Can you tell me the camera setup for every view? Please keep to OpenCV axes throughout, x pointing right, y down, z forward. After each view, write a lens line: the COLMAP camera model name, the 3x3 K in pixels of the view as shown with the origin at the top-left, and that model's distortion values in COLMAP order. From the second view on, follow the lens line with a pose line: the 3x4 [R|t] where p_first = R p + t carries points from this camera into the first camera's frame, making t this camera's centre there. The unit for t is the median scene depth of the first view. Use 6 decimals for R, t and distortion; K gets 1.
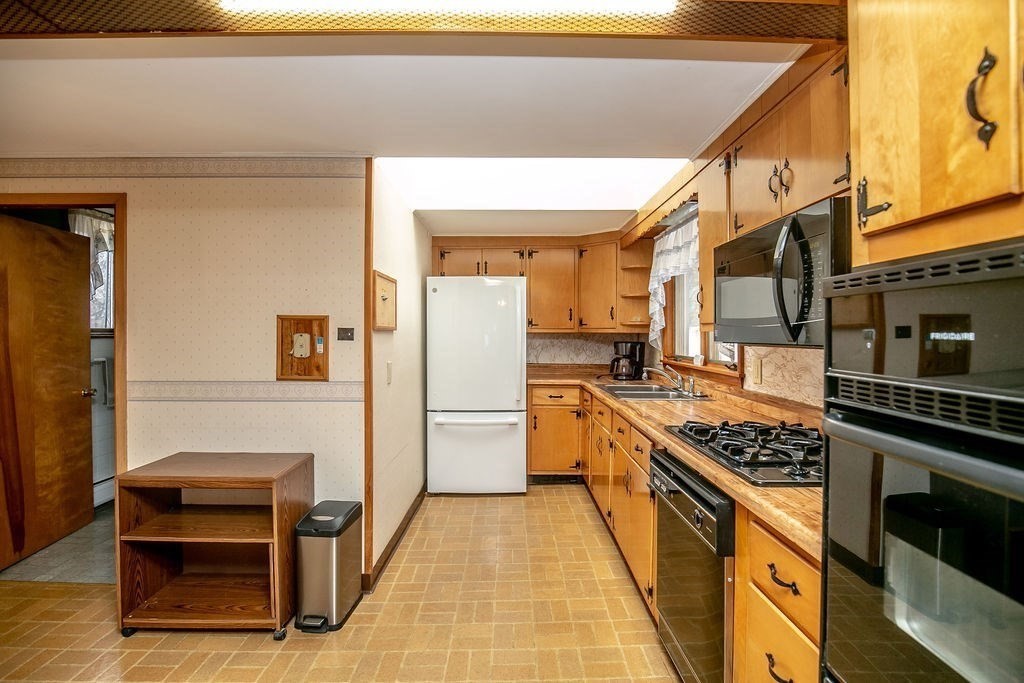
lens RADIAL K [[528.6, 0, 477.7], [0, 528.6, 340.4], [0, 0, 1]] dist [-0.025507, 0.000674]
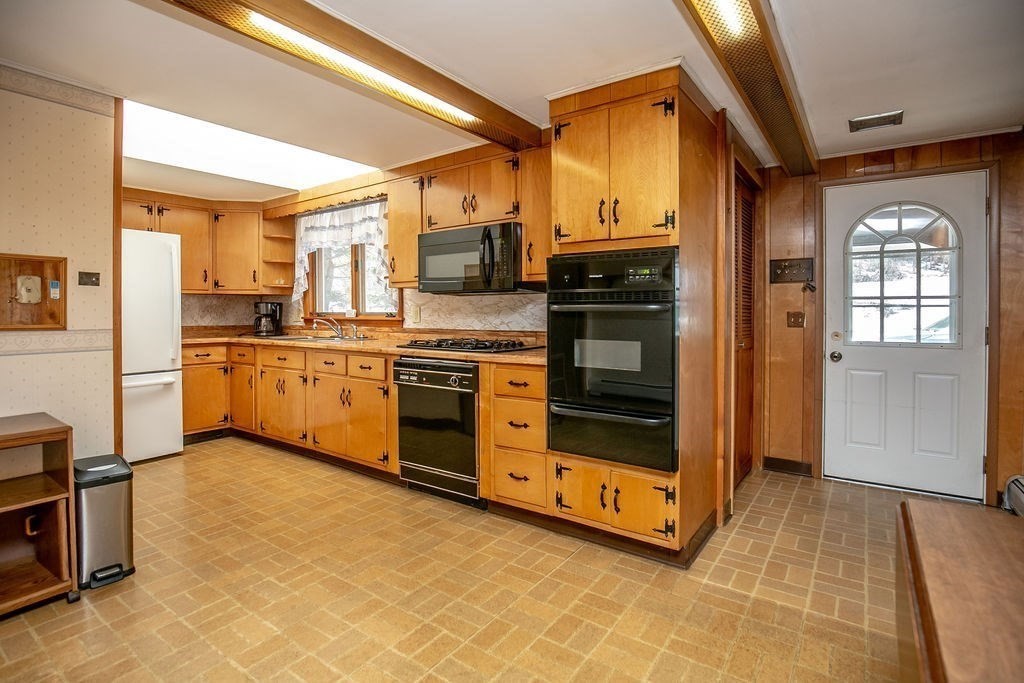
lens RADIAL K [[477.8, 0, 552.5], [0, 477.8, 316.5], [0, 0, 1]] dist [-0.024310, 0.001840]
pose [[0.550728, -0.021186, 0.834416, -0.278321], [0.013308, 0.999774, 0.016601, 0.029452], [-0.834579, 0.001962, 0.550885, -0.079362]]
